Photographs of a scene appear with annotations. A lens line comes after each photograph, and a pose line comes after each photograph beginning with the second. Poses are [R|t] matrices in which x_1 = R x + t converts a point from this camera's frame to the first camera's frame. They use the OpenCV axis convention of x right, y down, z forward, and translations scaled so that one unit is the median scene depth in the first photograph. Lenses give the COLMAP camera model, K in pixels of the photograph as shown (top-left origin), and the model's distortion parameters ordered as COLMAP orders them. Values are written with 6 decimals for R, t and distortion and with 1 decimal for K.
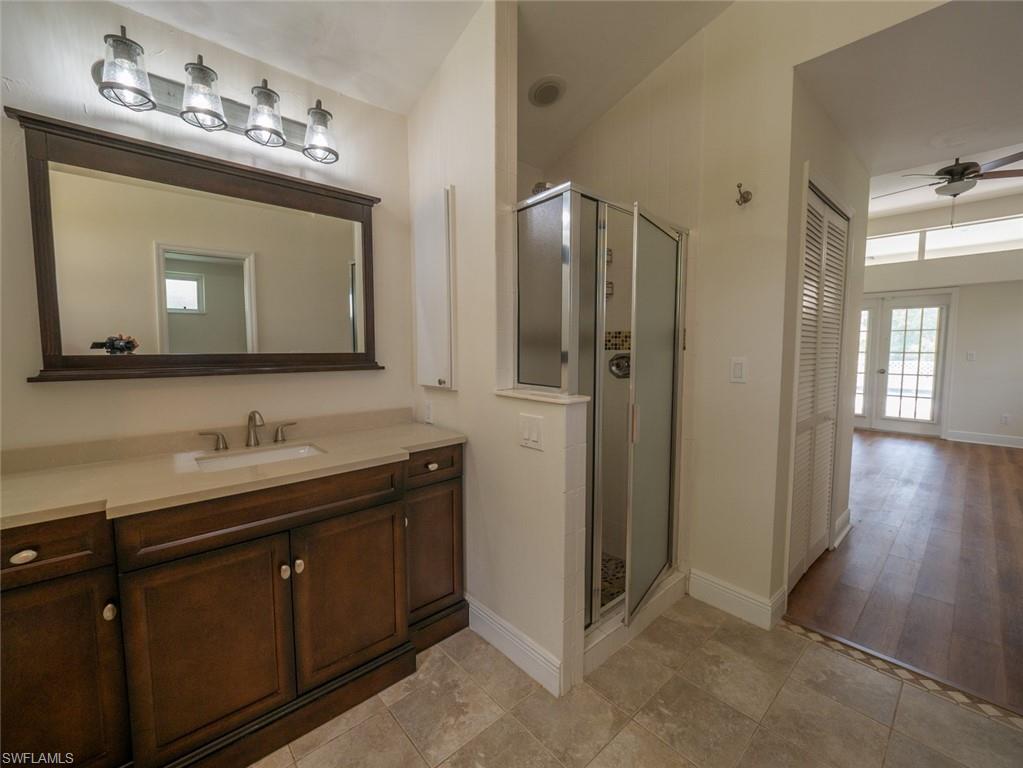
lens RADIAL K [[433.2, 0, 515.0], [0, 433.2, 376.8], [0, 0, 1]] dist [-0.001531, -0.001038]
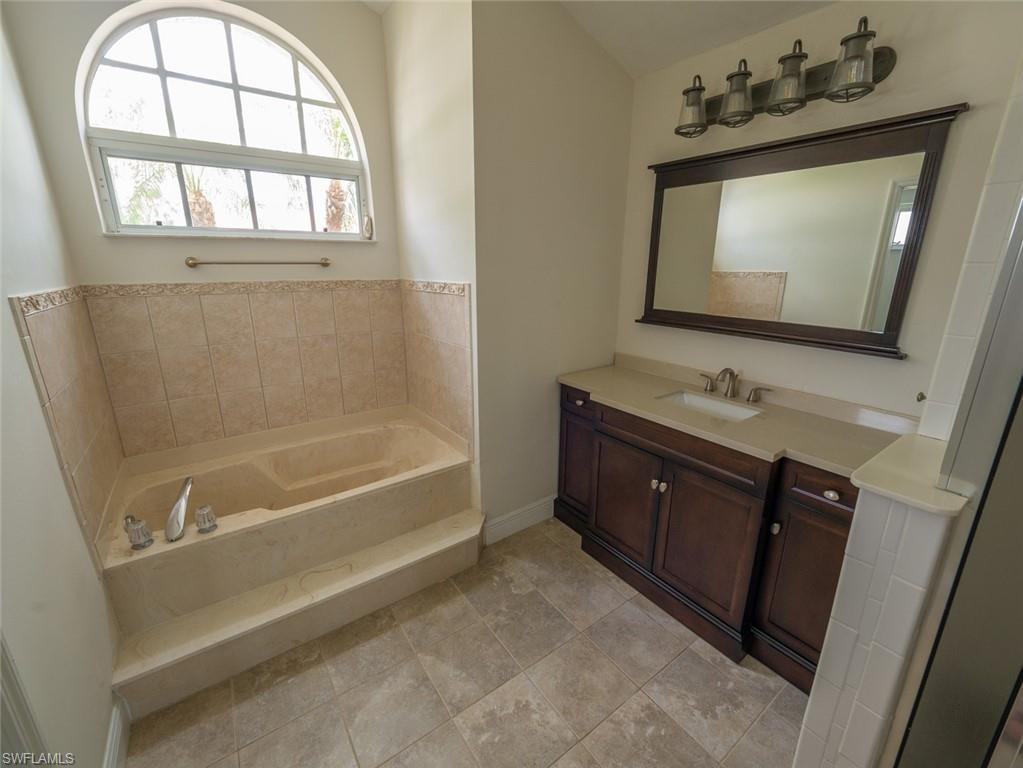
lens RADIAL K [[433.2, 0, 515.5], [0, 433.2, 385.5], [0, 0, 1]] dist [-0.001531, -0.001038]
pose [[-0.114135, 0.269193, -0.956299, 0.678100], [-0.082111, 0.956740, 0.279117, -0.176753], [0.990066, 0.110380, -0.087094, 0.591112]]
